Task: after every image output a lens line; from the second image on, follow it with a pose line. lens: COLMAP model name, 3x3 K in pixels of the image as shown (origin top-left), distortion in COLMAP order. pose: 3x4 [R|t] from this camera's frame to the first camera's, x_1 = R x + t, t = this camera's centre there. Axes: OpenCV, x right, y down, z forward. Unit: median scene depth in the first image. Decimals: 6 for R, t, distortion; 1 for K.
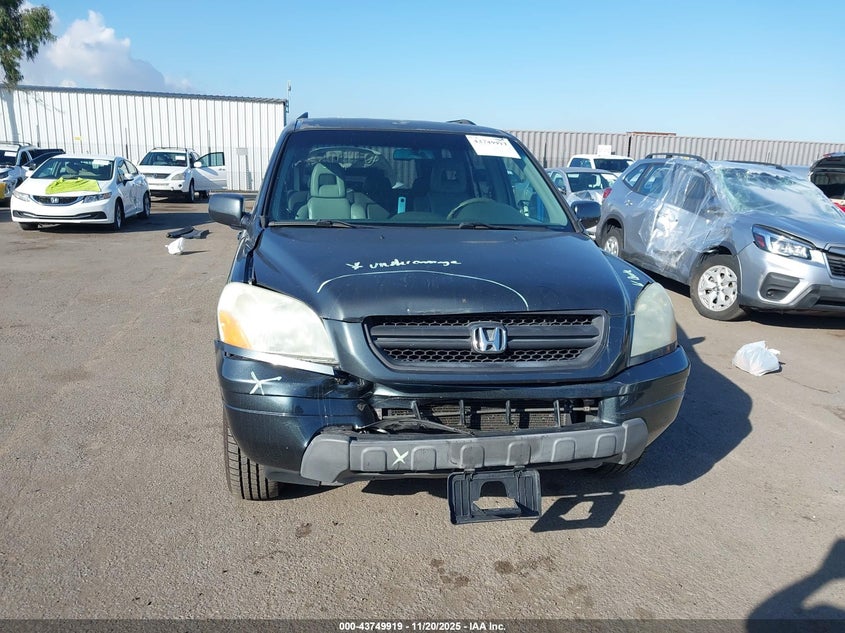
lens RADIAL K [[661.7, 0, 422.9], [0, 661.7, 316.9], [0, 0, 1]] dist [-0.002146, -0.004365]
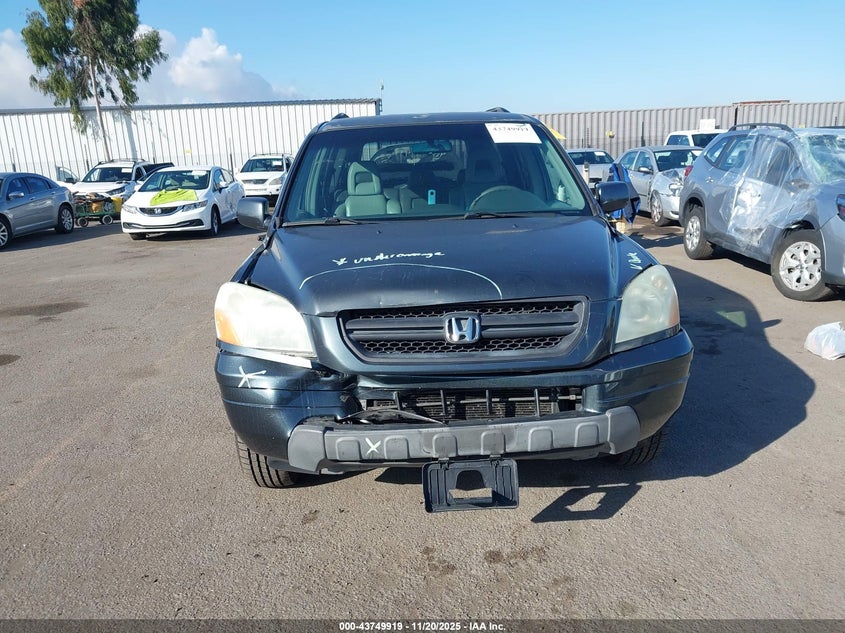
lens RADIAL K [[661.7, 0, 422.9], [0, 661.7, 316.9], [0, 0, 1]] dist [-0.002146, -0.004365]
pose [[0.986940, -0.031442, -0.157988, 0.145306], [0.033341, 0.999400, 0.009384, 0.002658], [0.157598, -0.014529, 0.987396, 0.001066]]
